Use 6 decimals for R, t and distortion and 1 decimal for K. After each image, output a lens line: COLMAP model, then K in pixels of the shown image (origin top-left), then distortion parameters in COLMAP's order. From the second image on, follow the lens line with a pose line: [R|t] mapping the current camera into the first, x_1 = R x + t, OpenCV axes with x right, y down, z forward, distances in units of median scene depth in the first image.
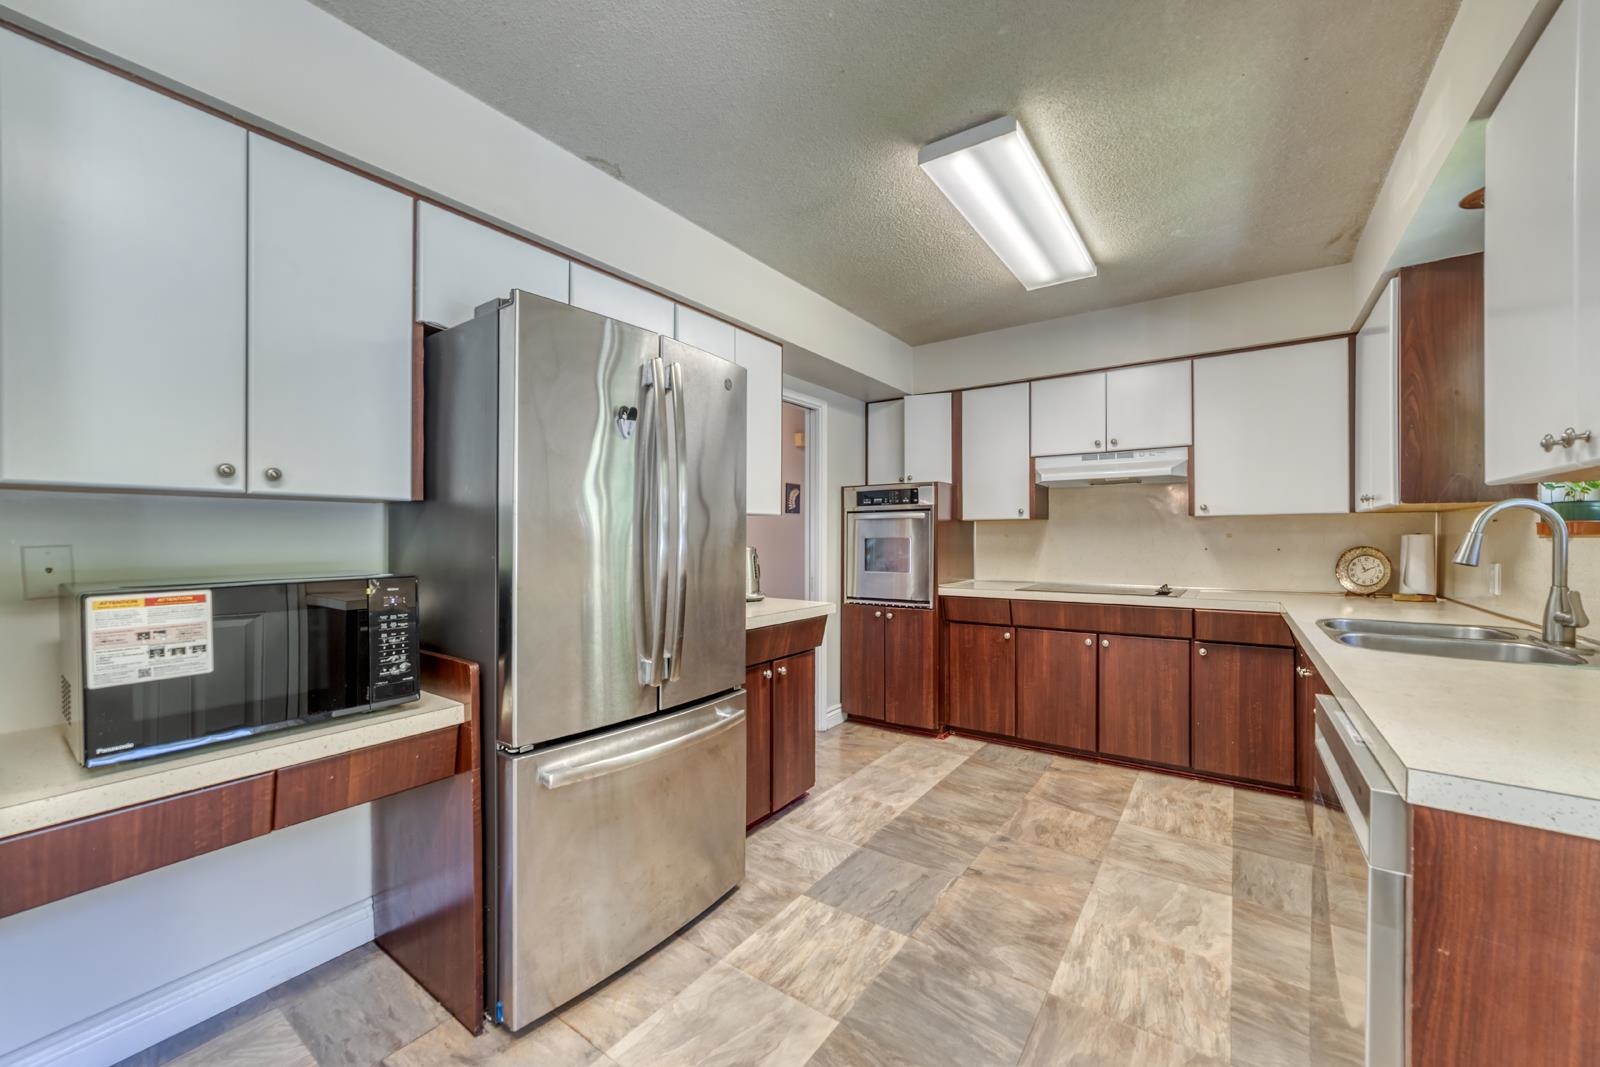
lens RADIAL K [[686.5, 0, 800.0], [0, 686.5, 533.5], [0, 0, 1]] dist [0.002061, 0.000503]
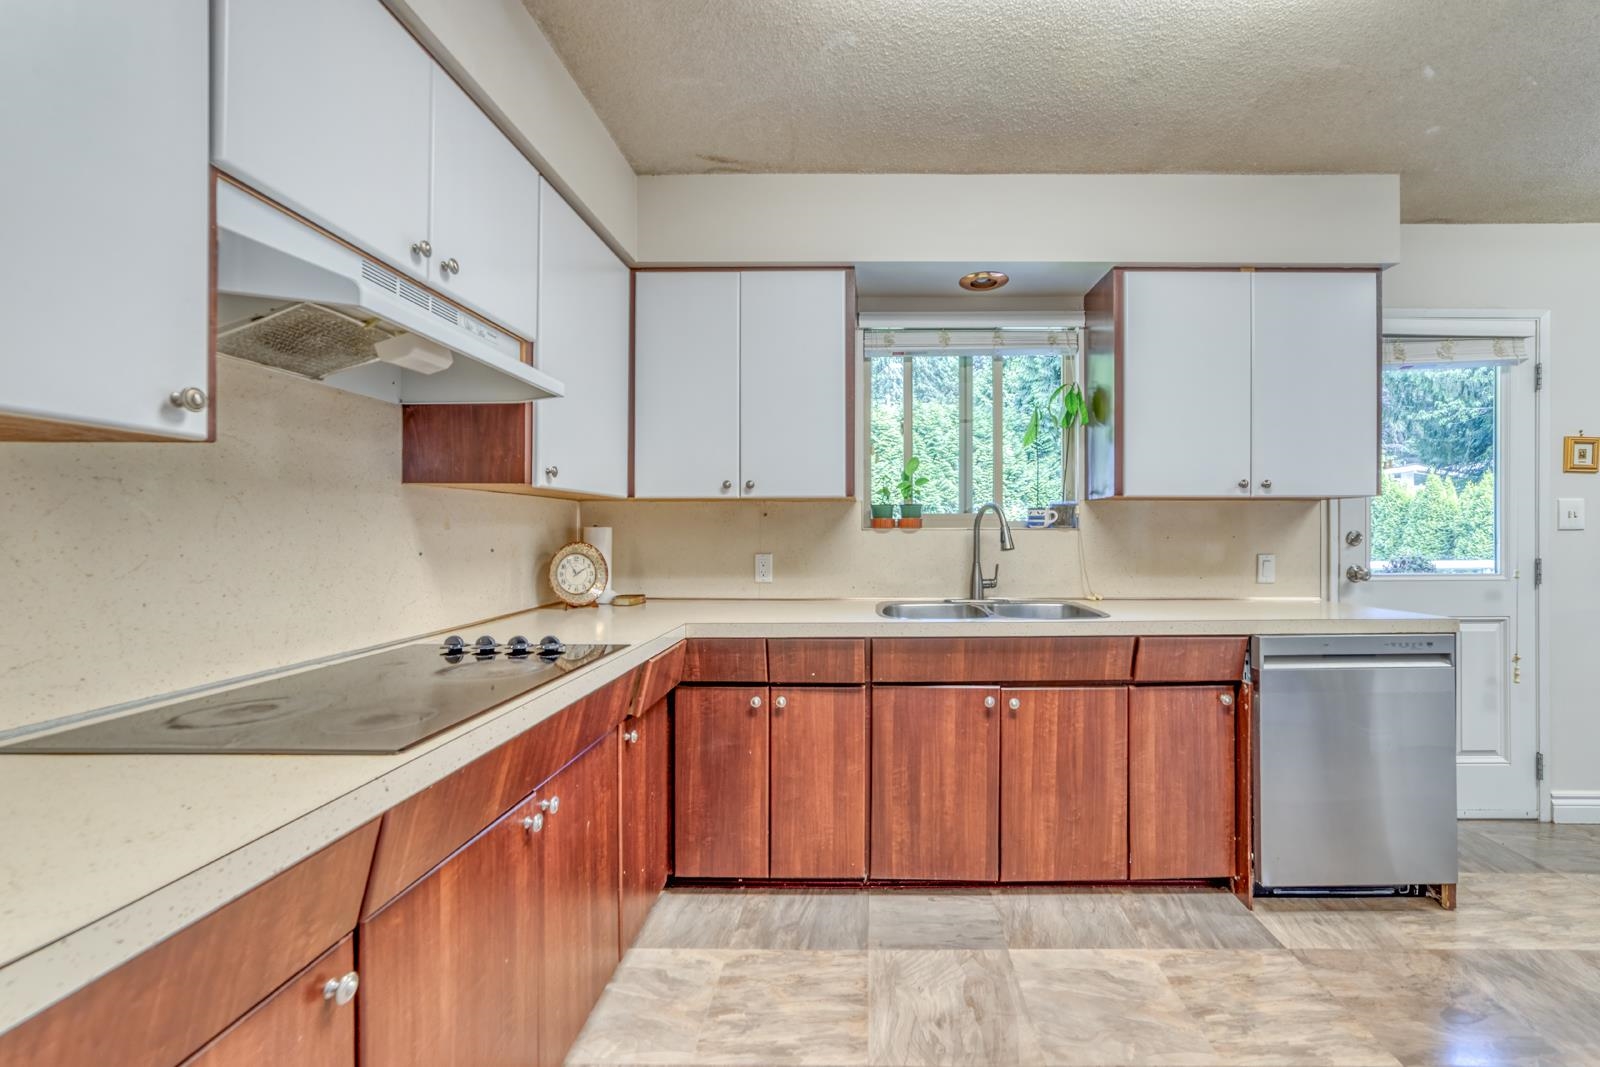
lens RADIAL K [[686.5, 0, 800.0], [0, 686.5, 533.5], [0, 0, 1]] dist [0.002061, 0.000503]
pose [[-0.580829, -0.001163, 0.814024, 0.071073], [-0.007771, 0.999961, -0.004117, 0.012935], [-0.813988, -0.008717, -0.580816, 1.501213]]
